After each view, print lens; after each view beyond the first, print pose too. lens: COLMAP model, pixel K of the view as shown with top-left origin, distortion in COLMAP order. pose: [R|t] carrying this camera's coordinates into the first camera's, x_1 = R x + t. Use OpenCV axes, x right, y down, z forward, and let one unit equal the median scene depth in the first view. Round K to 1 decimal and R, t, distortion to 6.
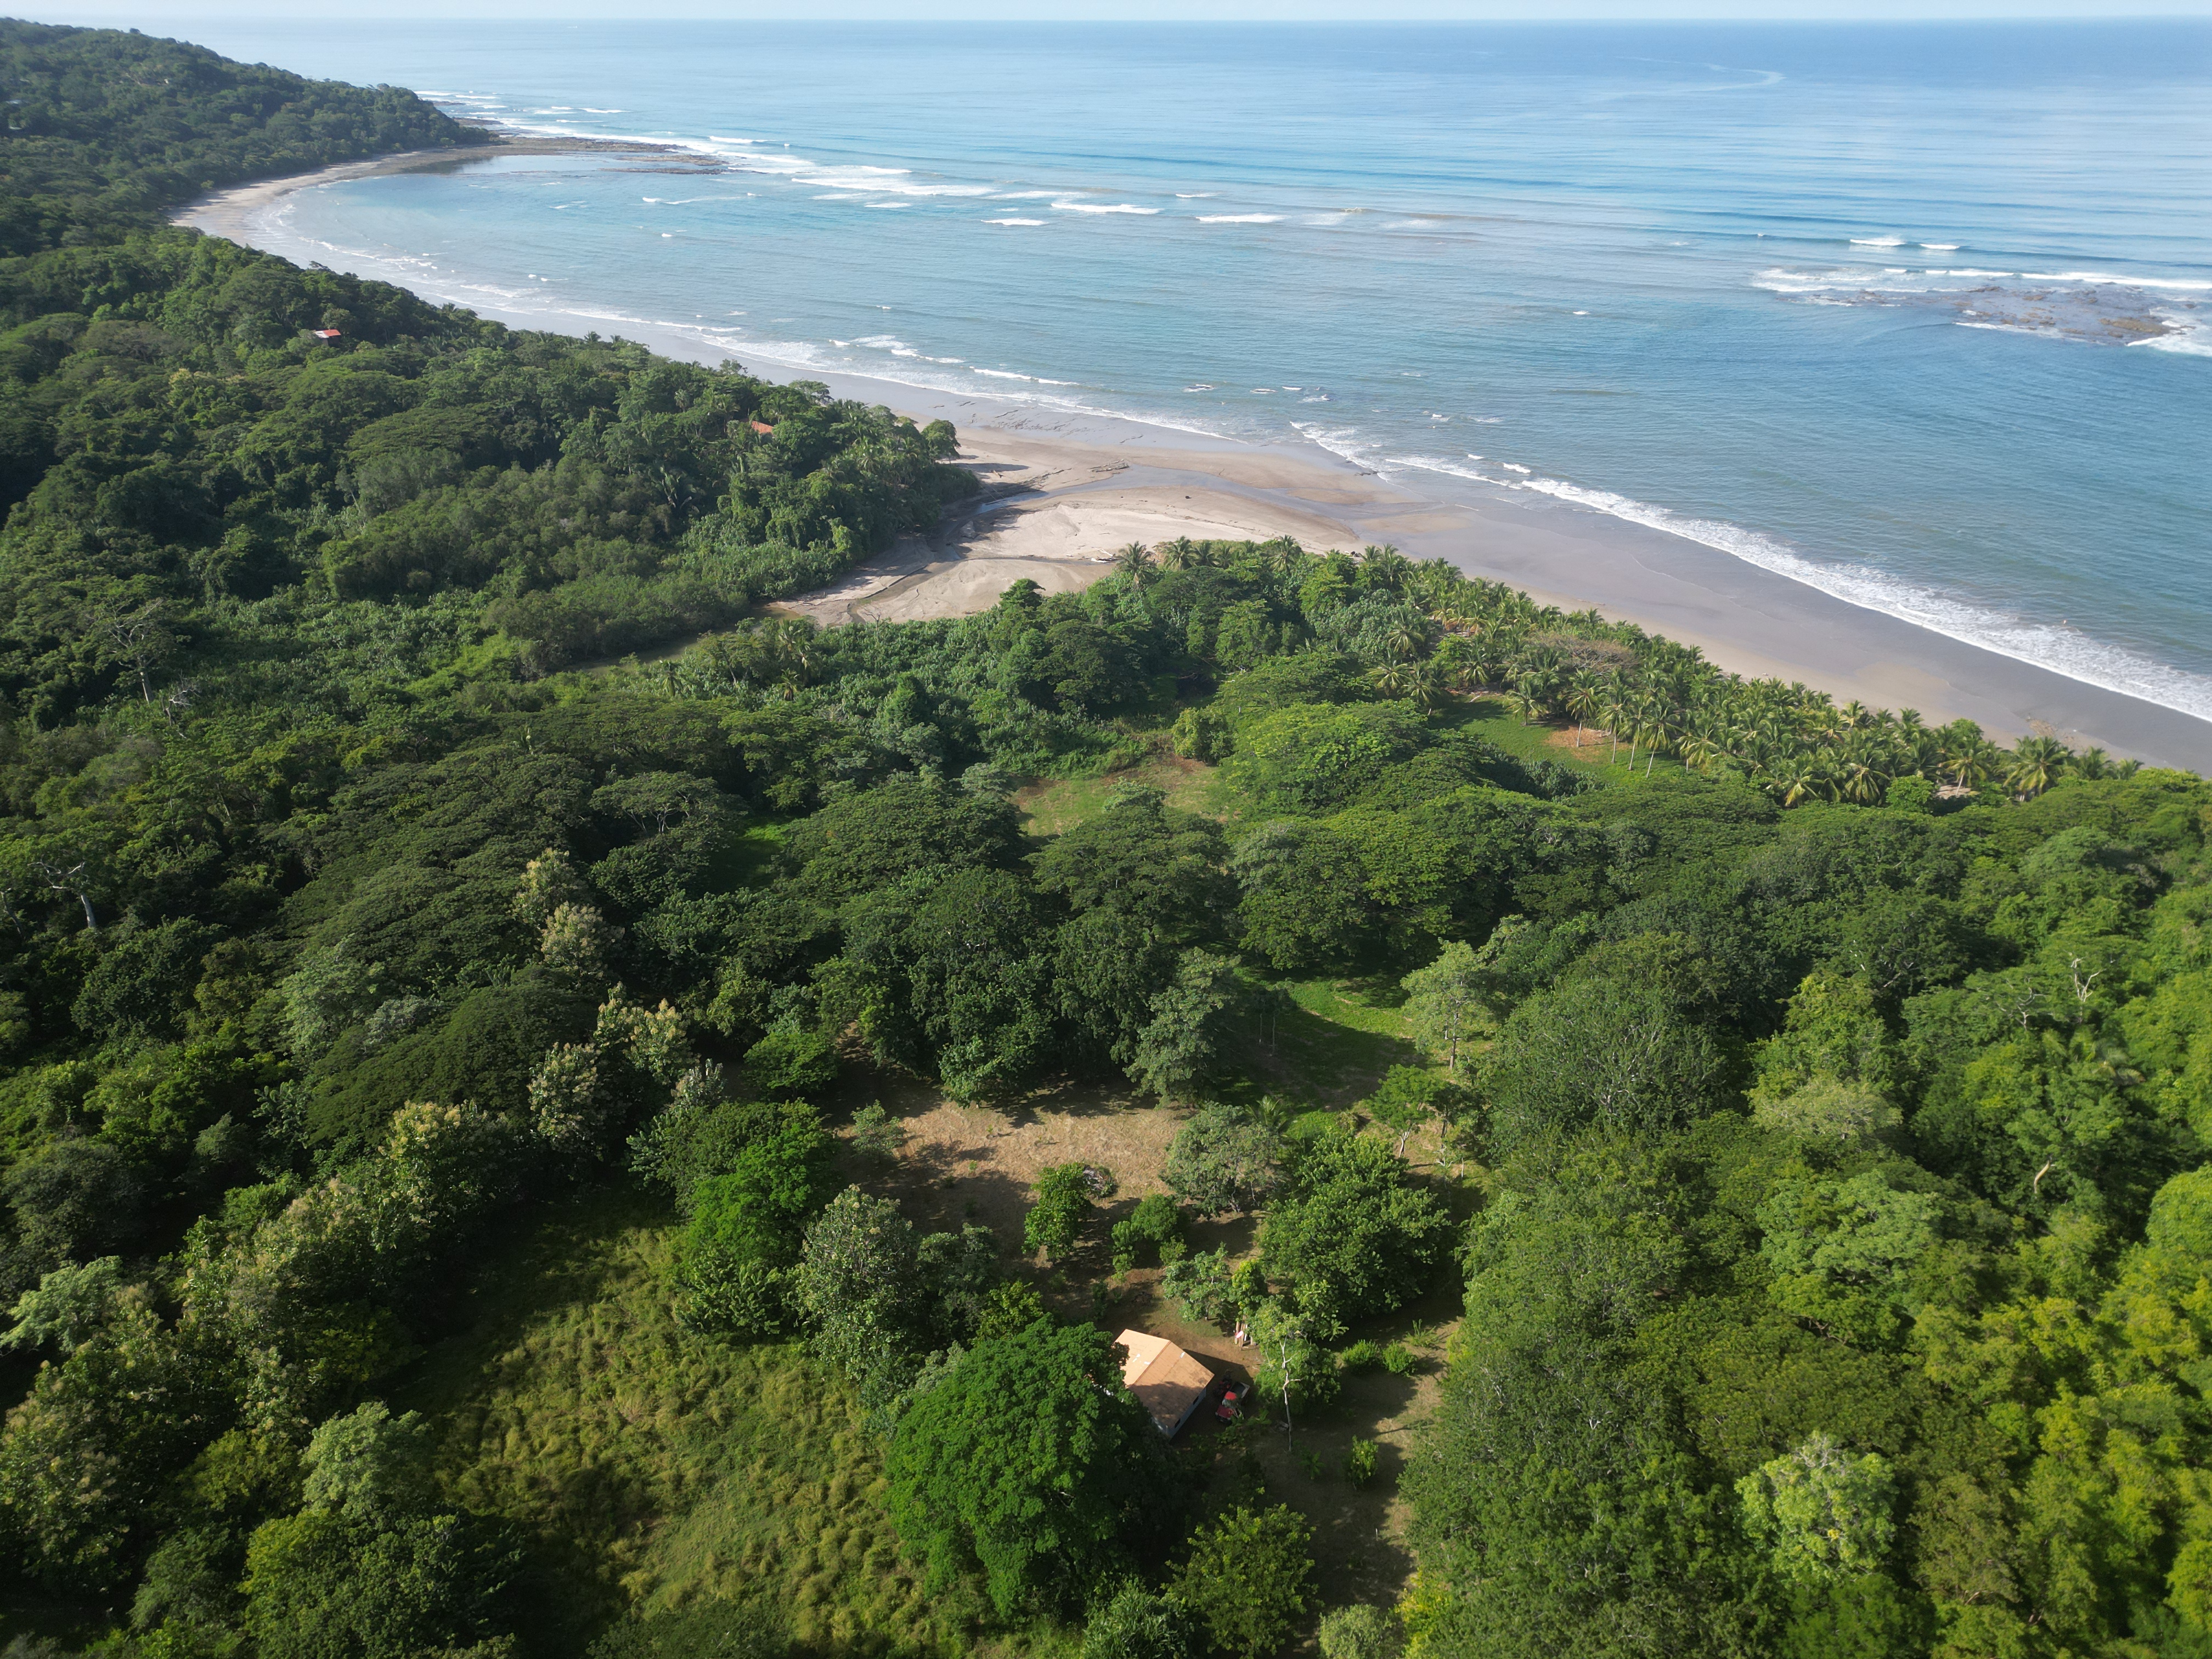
lens RADIAL K [[1544.3, 0, 1099.8], [0, 1544.3, 822.5], [0, 0, 1]] dist [0.072649, -0.074478]
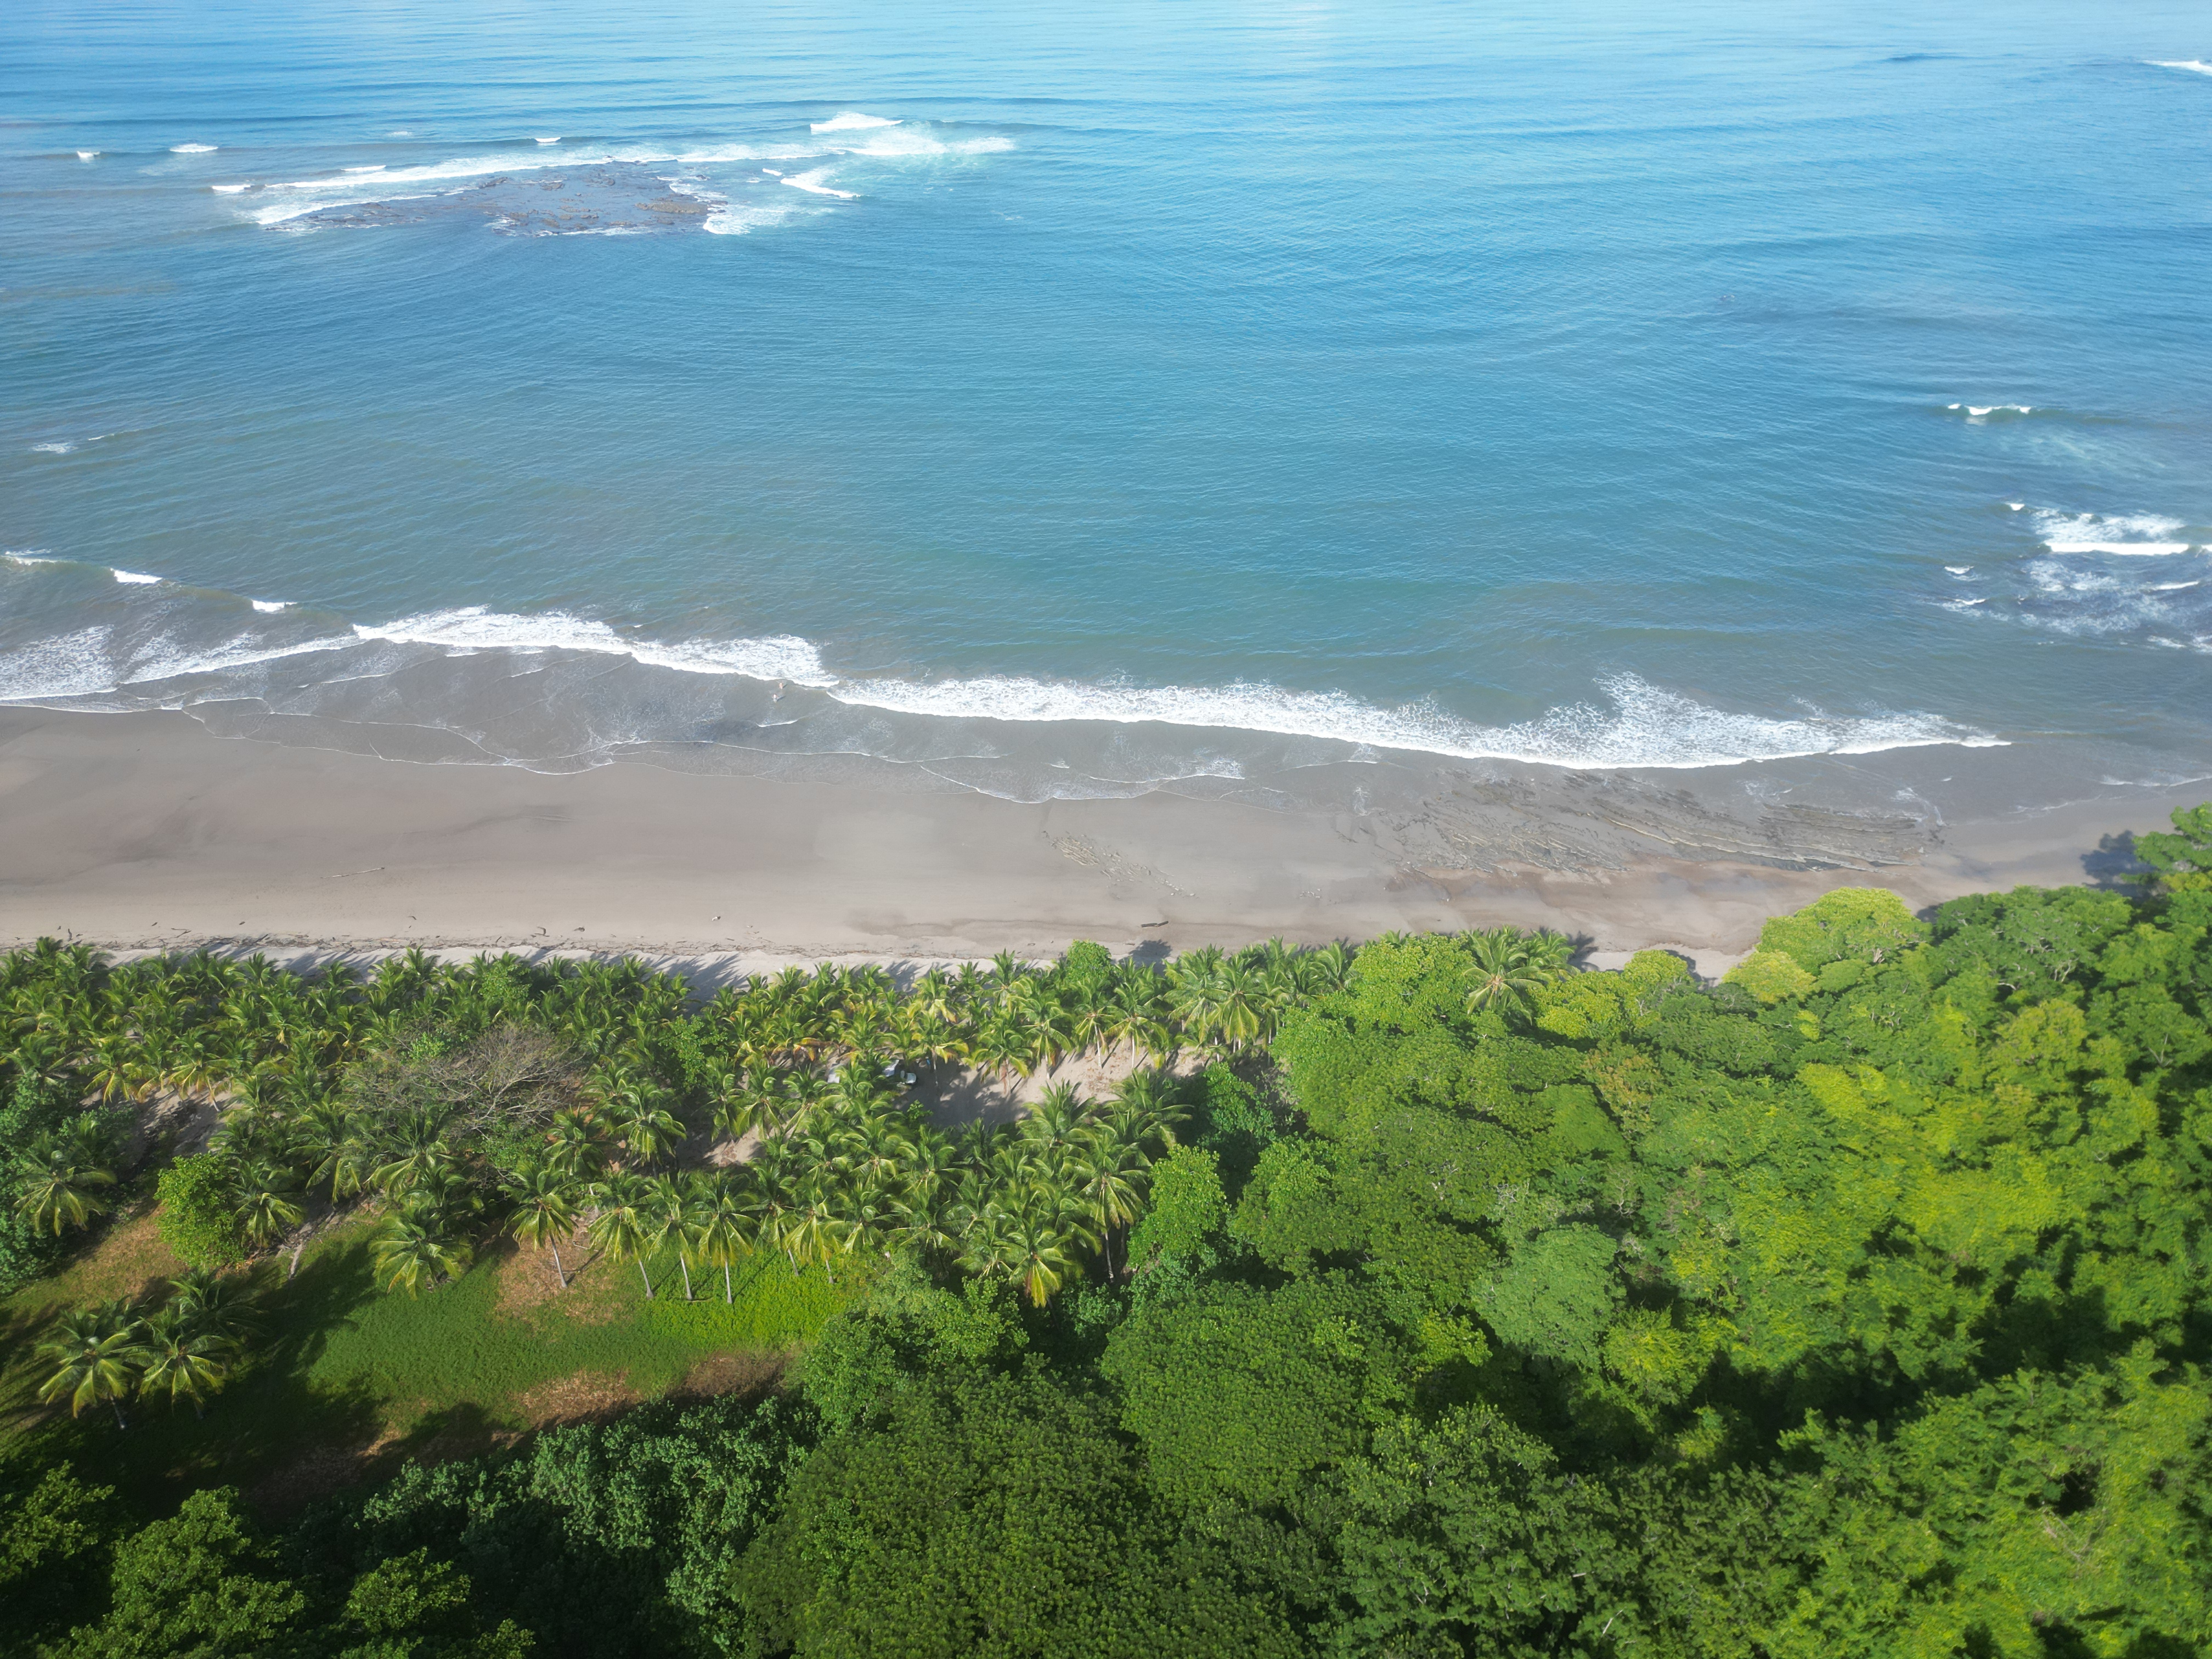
lens RADIAL K [[1544.3, 0, 1099.8], [0, 1544.3, 822.5], [0, 0, 1]] dist [0.072649, -0.074478]
pose [[0.621981, -0.403908, 0.670819, 0.162034], [0.353769, 0.909226, 0.219442, -0.287455], [-0.698561, 0.100826, 0.708412, 0.607370]]
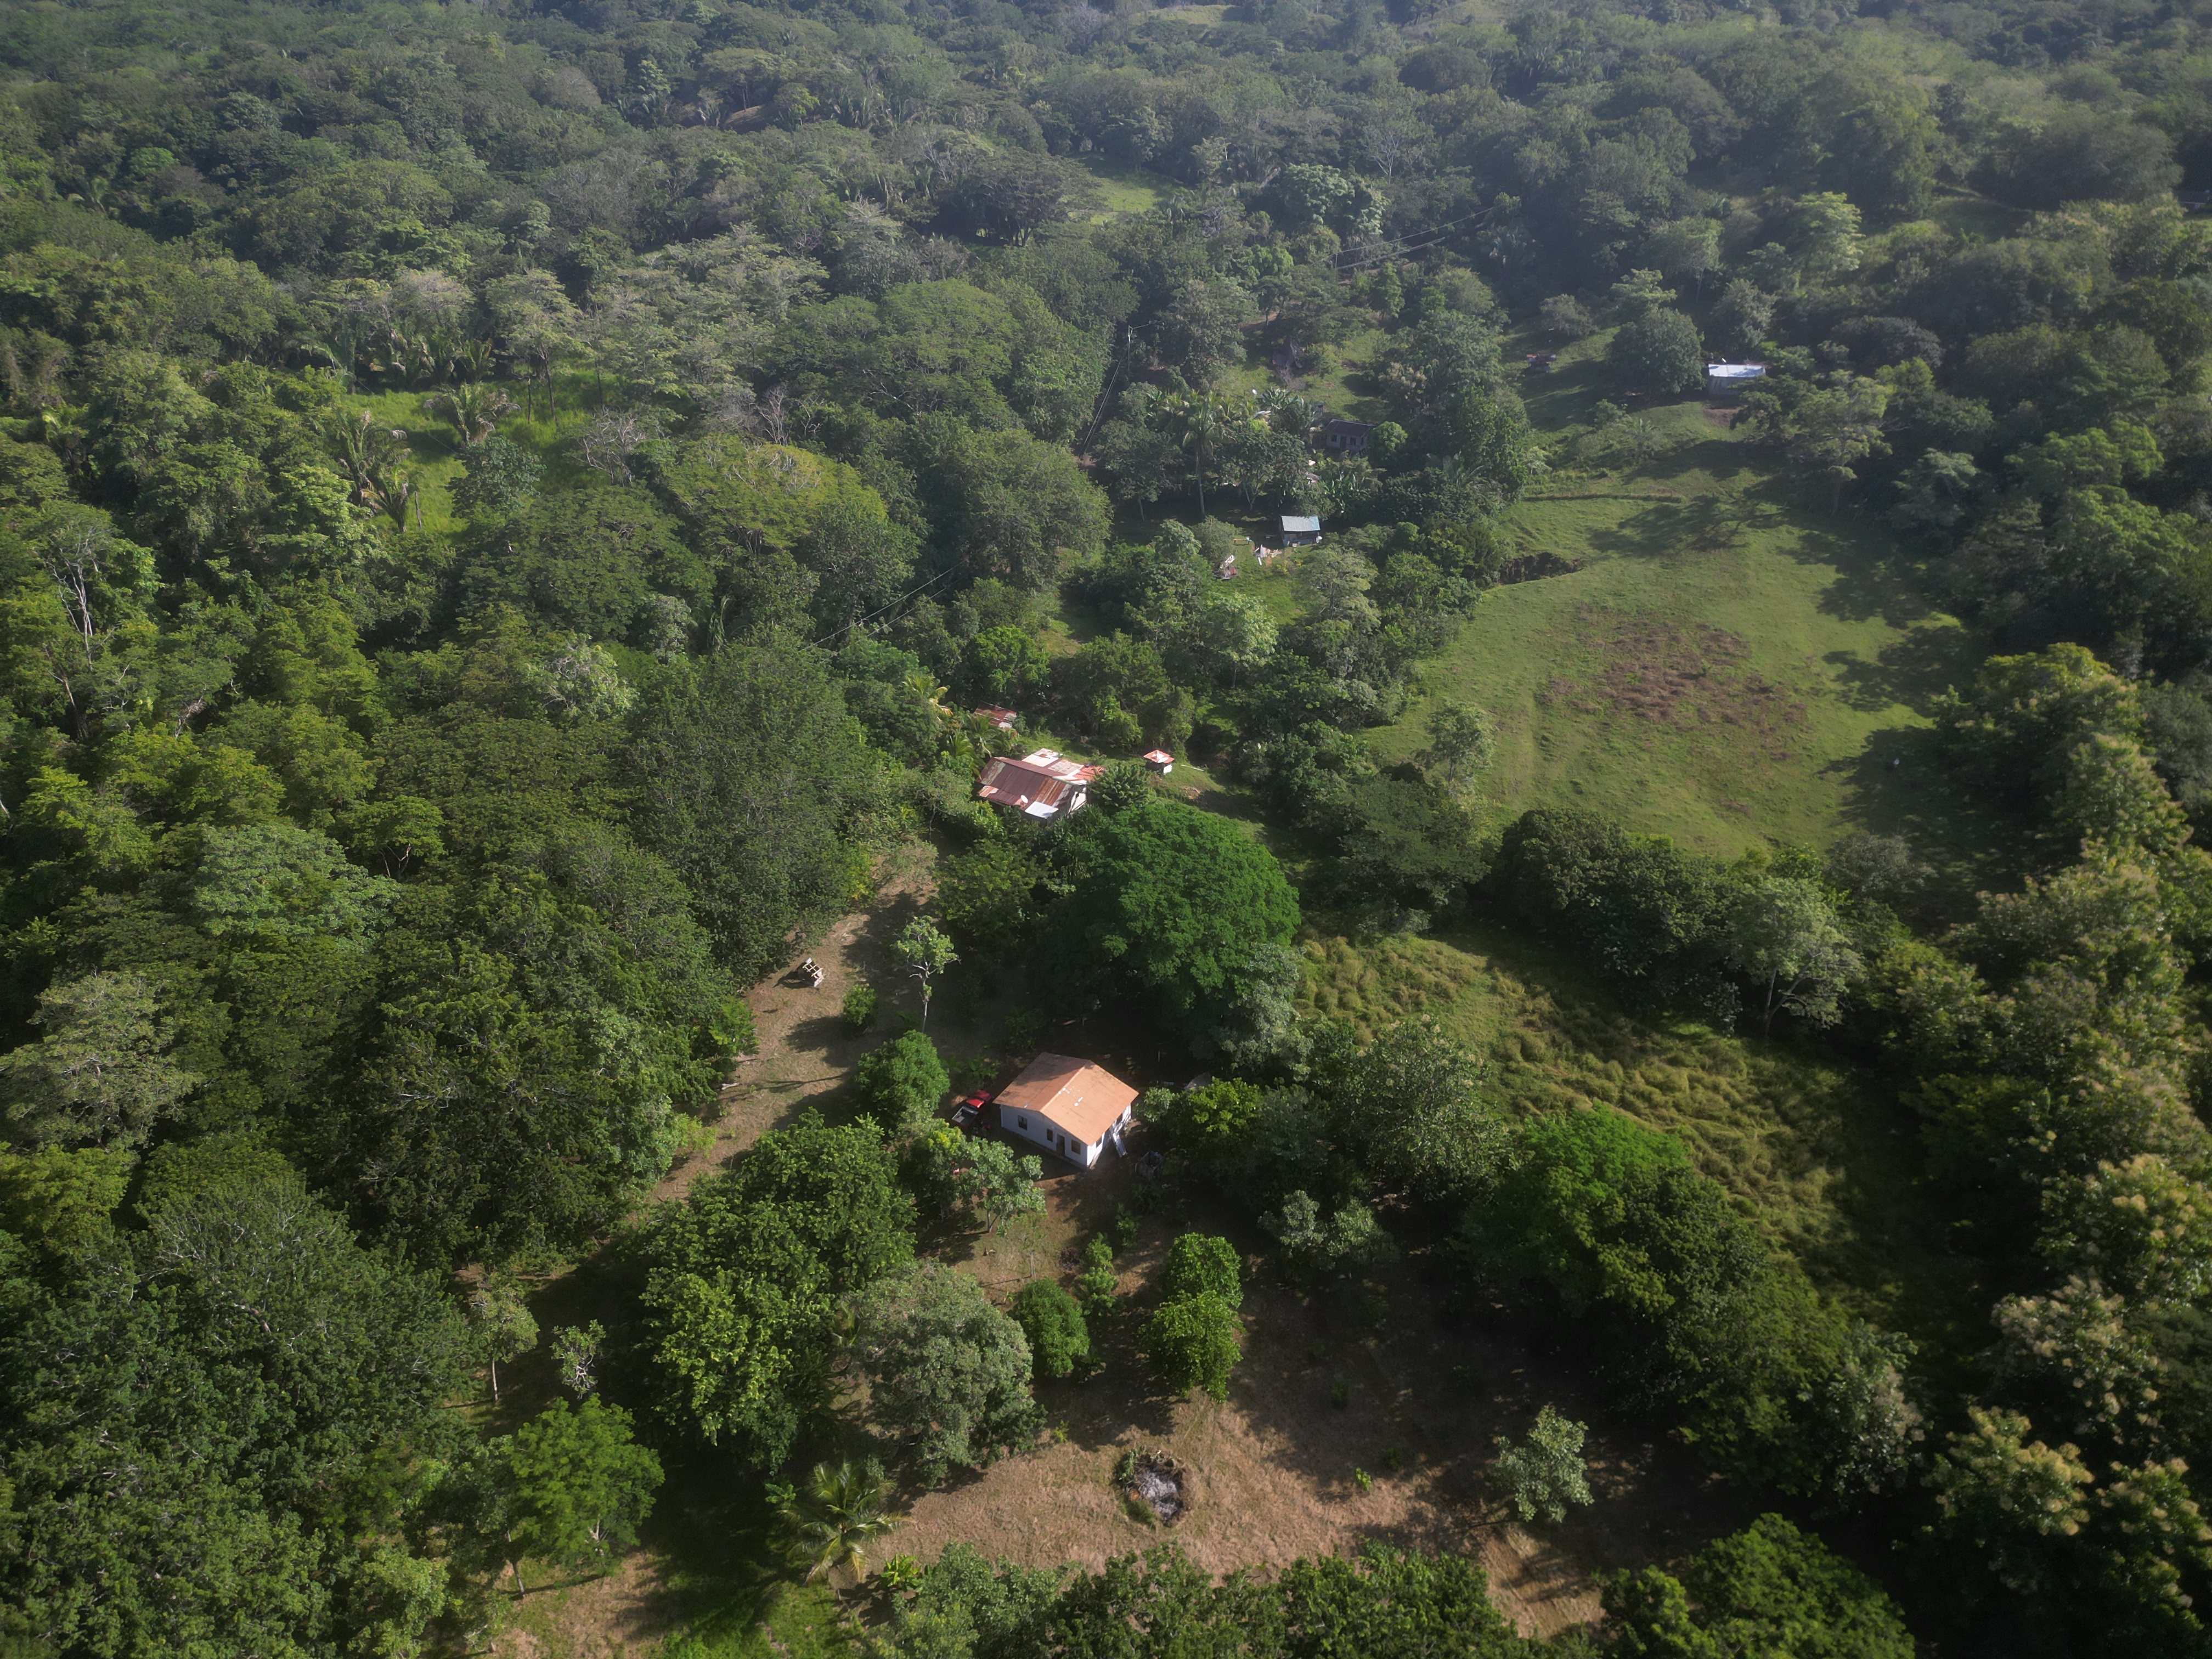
lens RADIAL K [[1524.4, 0, 1101.2], [0, 1524.4, 836.0], [0, 0, 1]] dist [0.051629, -0.052163]
pose [[-0.999022, 0.017865, -0.040455, 0.025890], [-0.025819, 0.507085, 0.861509, -0.288047], [0.035905, 0.861711, -0.506127, 0.789501]]
